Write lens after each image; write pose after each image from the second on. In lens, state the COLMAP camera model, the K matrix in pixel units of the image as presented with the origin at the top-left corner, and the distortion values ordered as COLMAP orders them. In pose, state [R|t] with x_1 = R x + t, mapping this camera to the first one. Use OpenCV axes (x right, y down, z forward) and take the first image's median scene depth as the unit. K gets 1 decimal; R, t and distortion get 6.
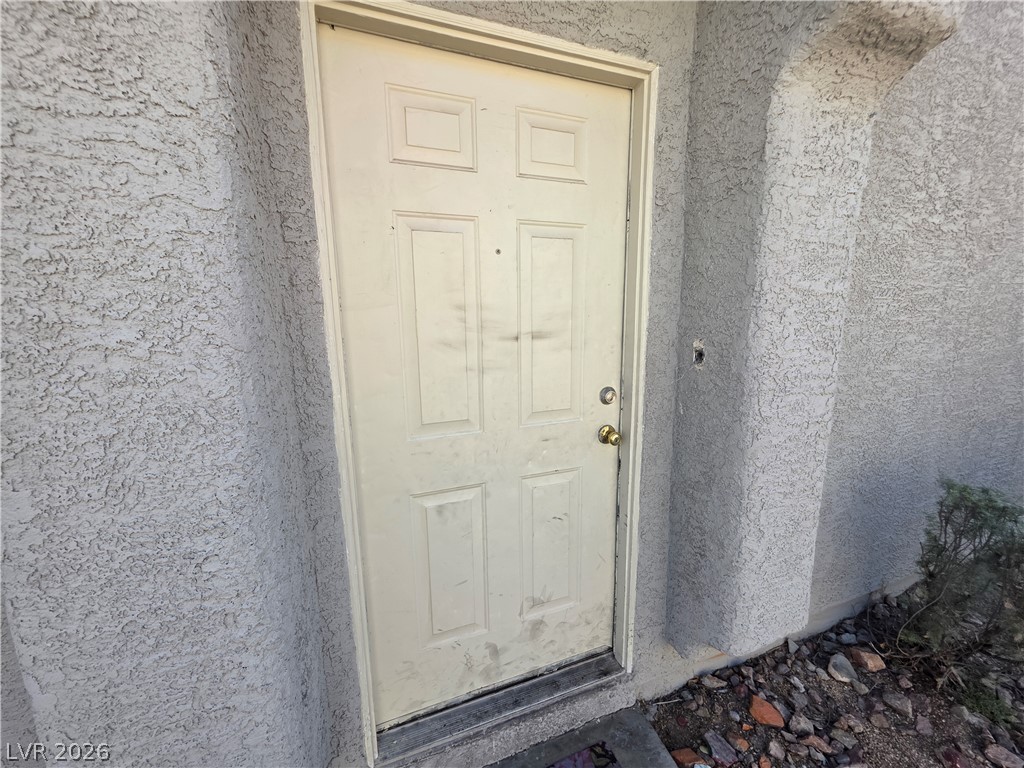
lens RADIAL K [[409.6, 0, 512.8], [0, 409.6, 380.8], [0, 0, 1]] dist [0.002145, -0.000561]
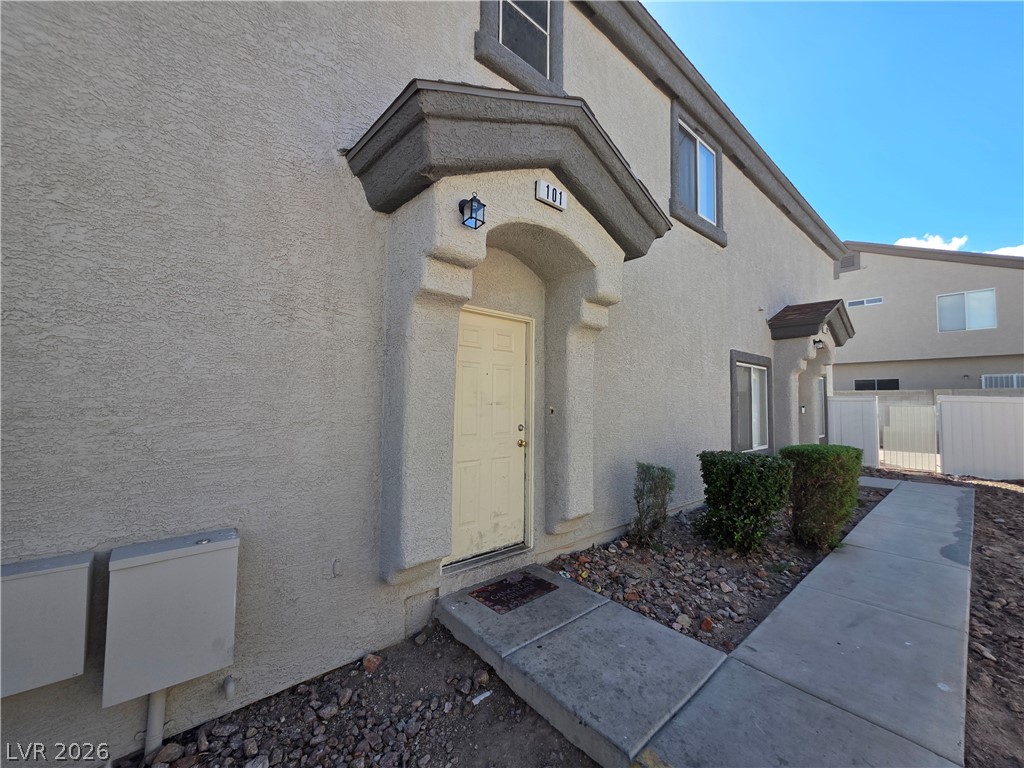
lens RADIAL K [[409.6, 0, 512.7], [0, 409.6, 382.4], [0, 0, 1]] dist [0.002145, -0.000561]
pose [[0.937841, 0.038911, 0.344876, -0.724077], [0.038772, 0.975729, -0.215521, 0.312442], [-0.344892, 0.215496, 0.913571, -1.422330]]
